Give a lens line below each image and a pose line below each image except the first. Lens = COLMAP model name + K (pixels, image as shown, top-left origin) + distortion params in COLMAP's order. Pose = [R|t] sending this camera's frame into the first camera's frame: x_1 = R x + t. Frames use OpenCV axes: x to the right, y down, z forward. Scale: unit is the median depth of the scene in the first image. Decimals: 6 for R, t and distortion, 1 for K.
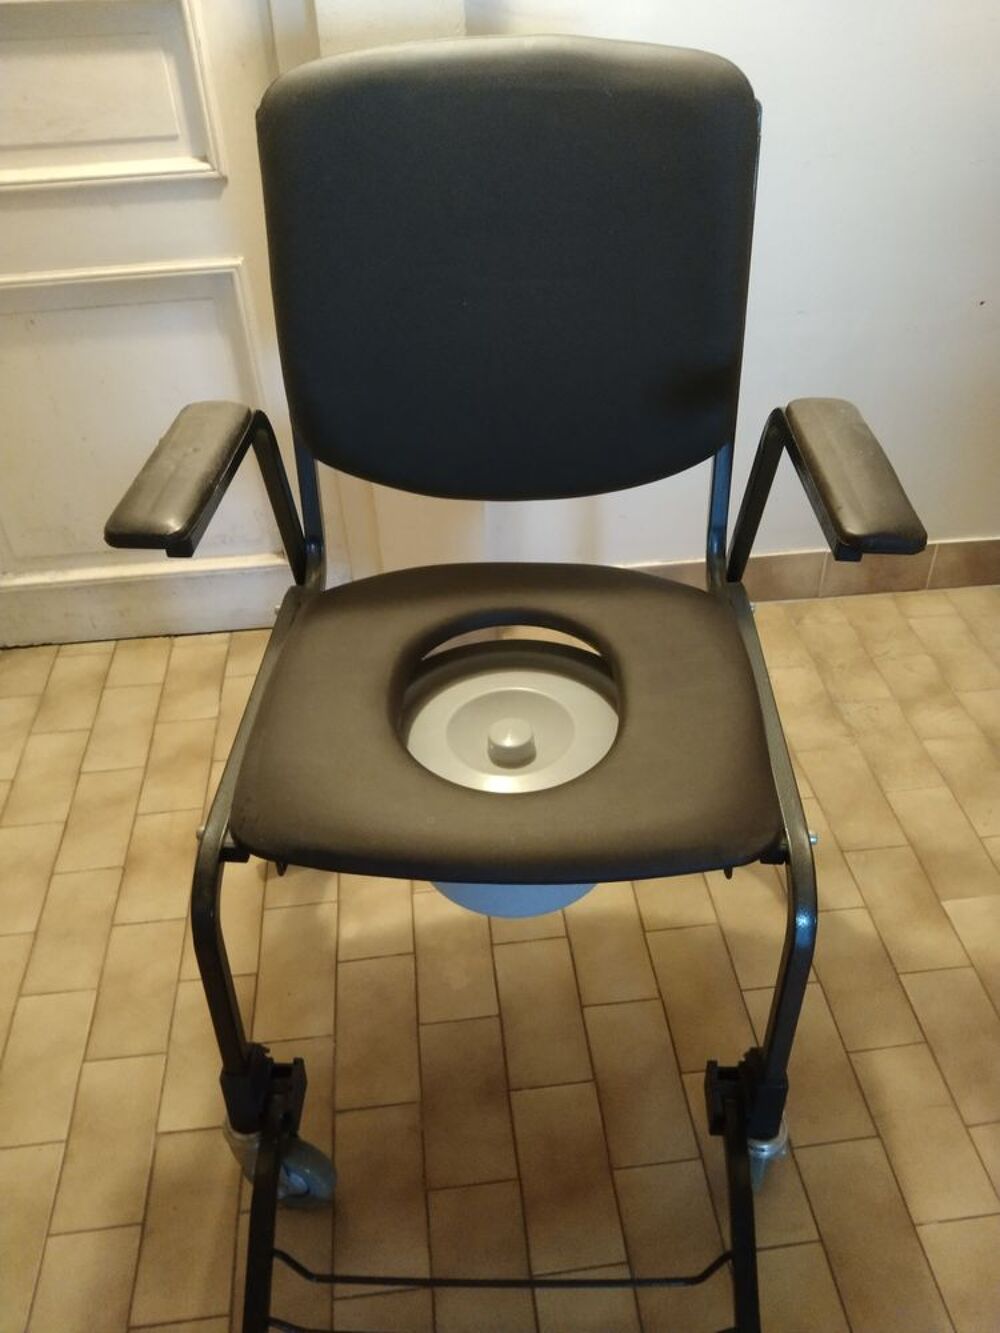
lens RADIAL K [[1054.0, 0, 503.8], [0, 1054.0, 668.4], [0, 0, 1]] dist [0.000920, 0.003332]
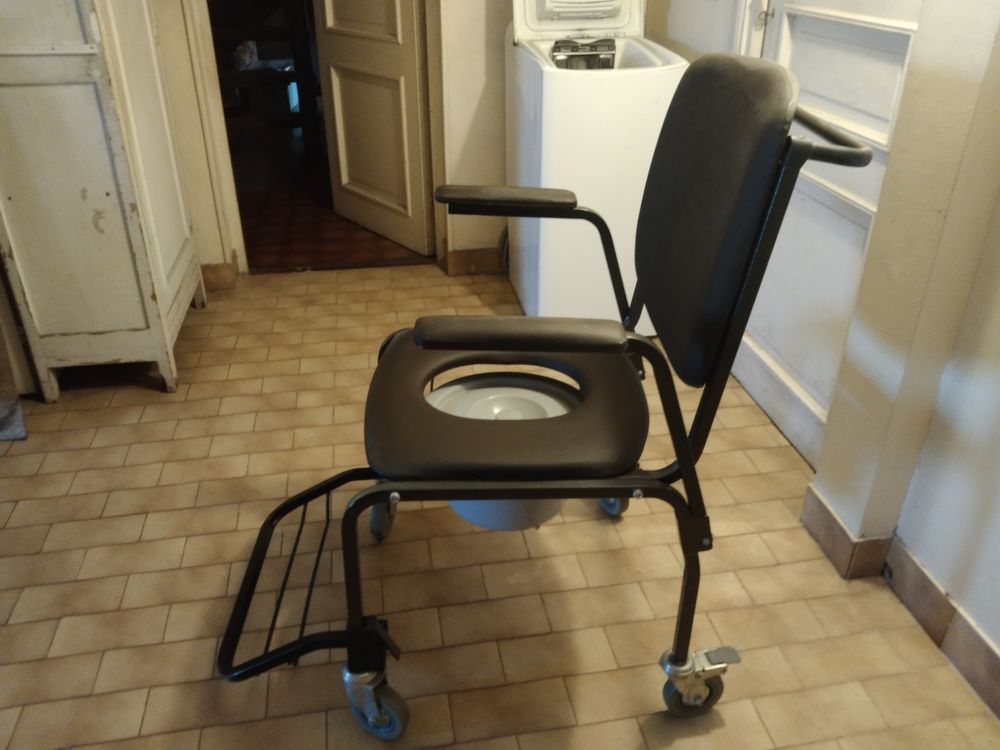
lens RADIAL K [[790.7, 0, 500.0], [0, 790.7, 375.0], [0, 0, 1]] dist [0.000920, 0.003332]
pose [[0.073187, 0.516801, -0.852972, 0.908880], [-0.633775, 0.684466, 0.360327, -0.375046], [0.770047, 0.514221, 0.377630, 0.417036]]
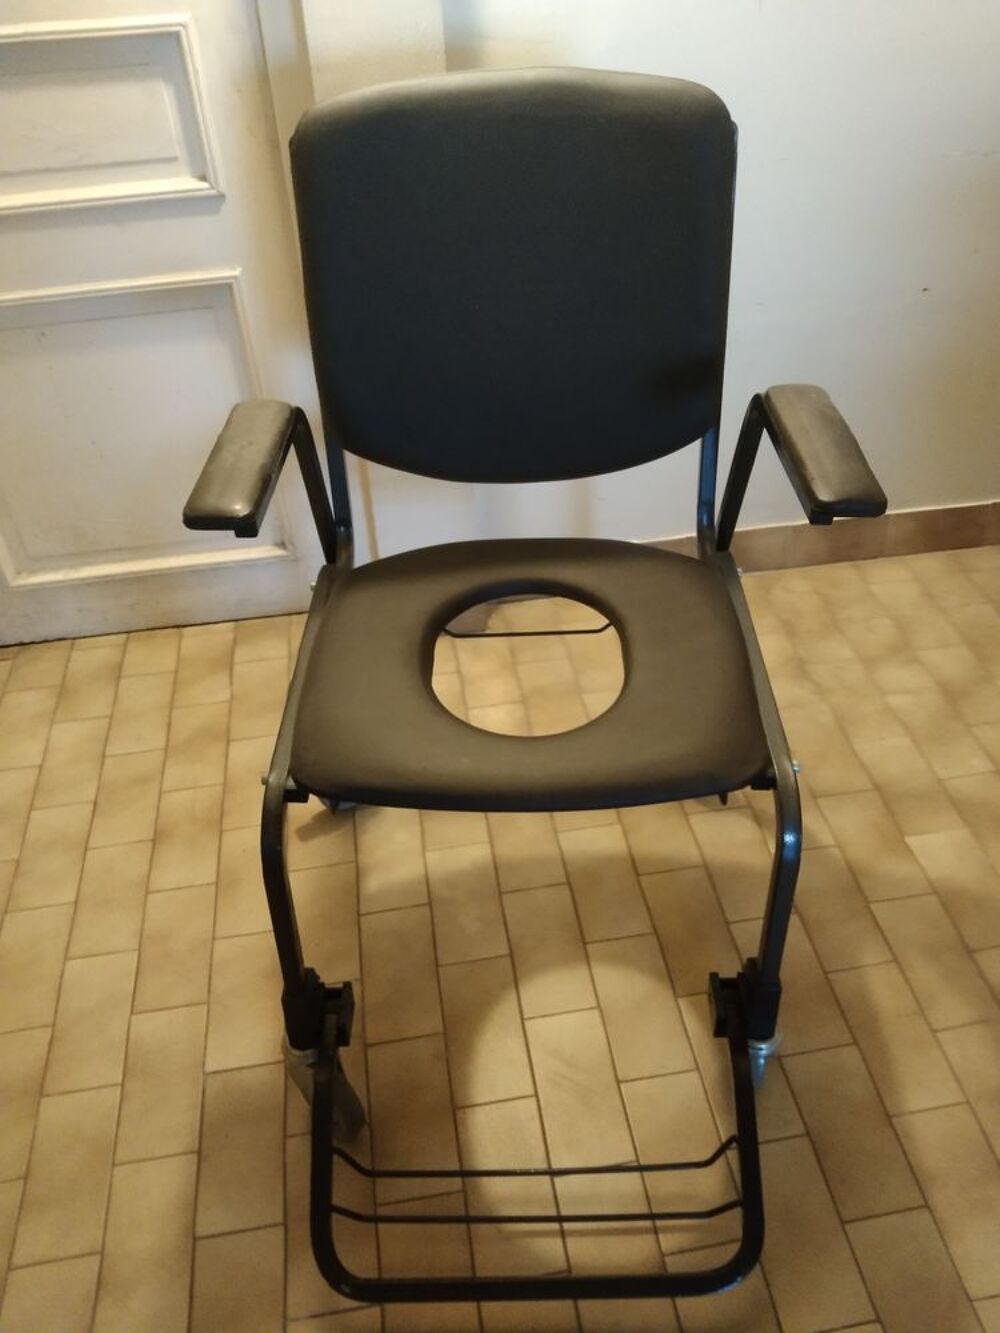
lens RADIAL K [[1037.3, 0, 500.0], [0, 1037.3, 666.5], [0, 0, 1]] dist [-0.007506, -0.005222]
pose [[0.999105, -0.032905, 0.026588, -0.036619], [0.032780, 0.999450, 0.005097, 0.022487], [-0.026741, -0.004221, 0.999633, -0.080272]]
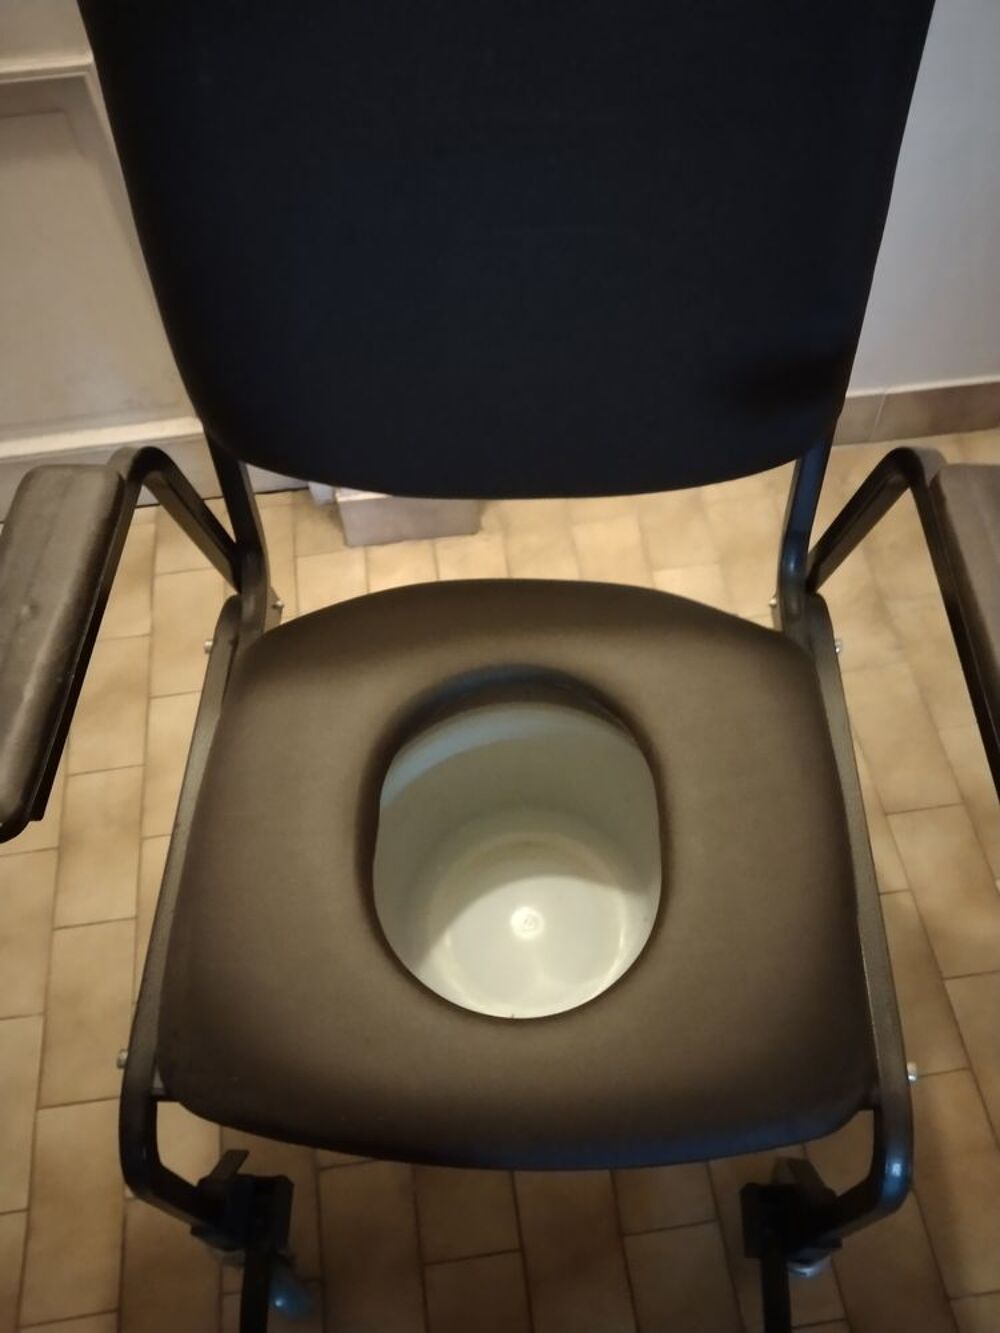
lens RADIAL K [[1076.3, 0, 503.0], [0, 1076.3, 682.6], [0, 0, 1]] dist [0.033786, 0.002706]
pose [[0.999455, -0.032447, 0.006106, 0.002103], [0.028751, 0.946241, 0.322182, -0.266701], [-0.016232, -0.321831, 0.946658, 0.247223]]
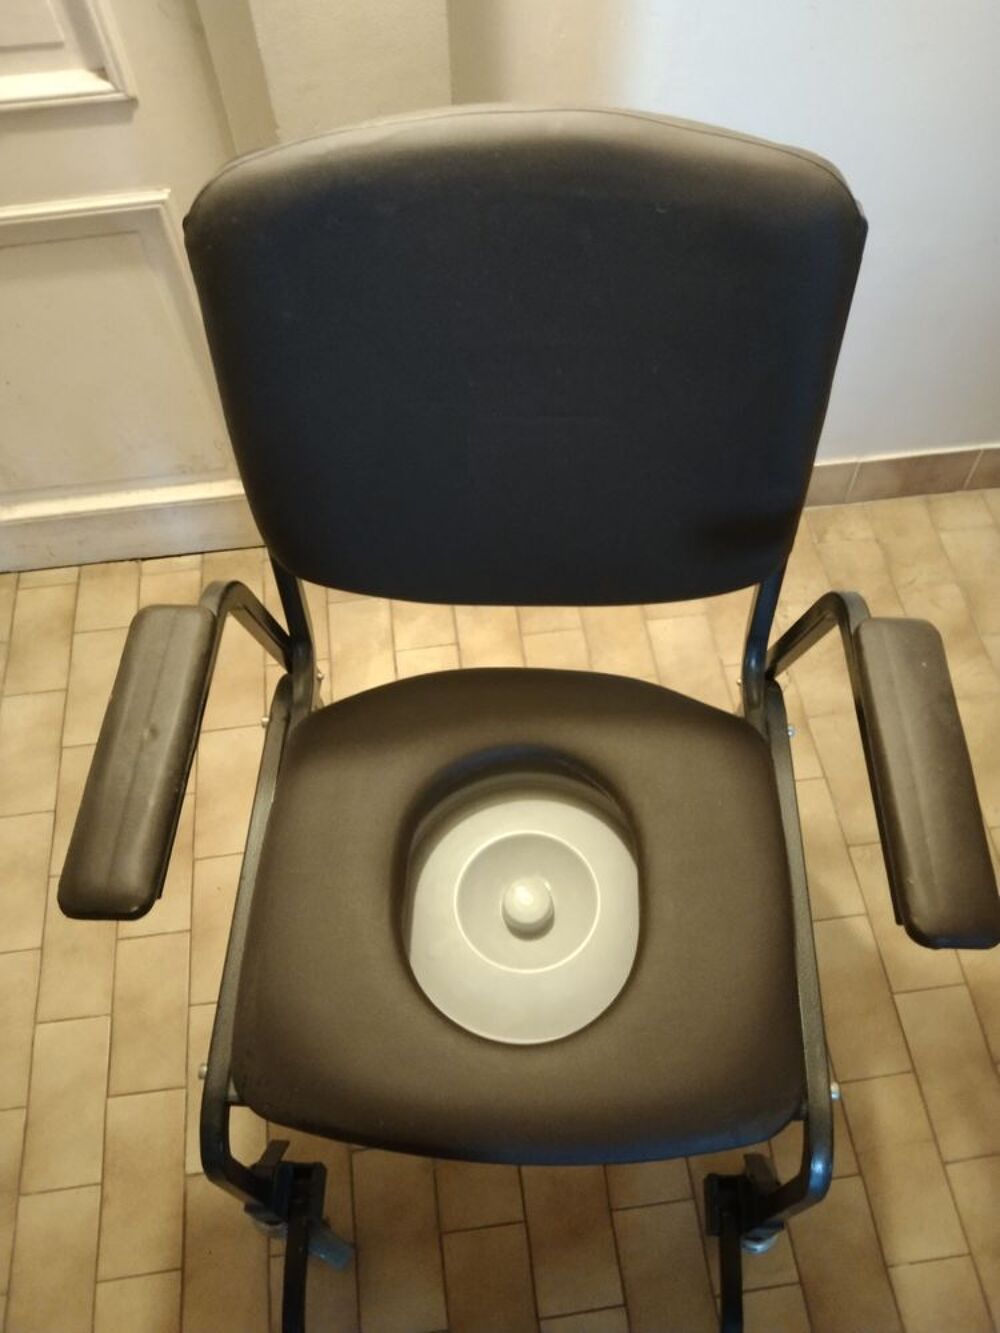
lens RADIAL K [[1054.0, 0, 503.8], [0, 1054.0, 668.4], [0, 0, 1]] dist [0.000920, 0.003332]
pose [[0.999806, -0.019292, 0.004036, -0.001396], [0.016963, 0.946523, 0.322191, -0.376644], [-0.010036, -0.322060, 0.946666, 0.150293]]
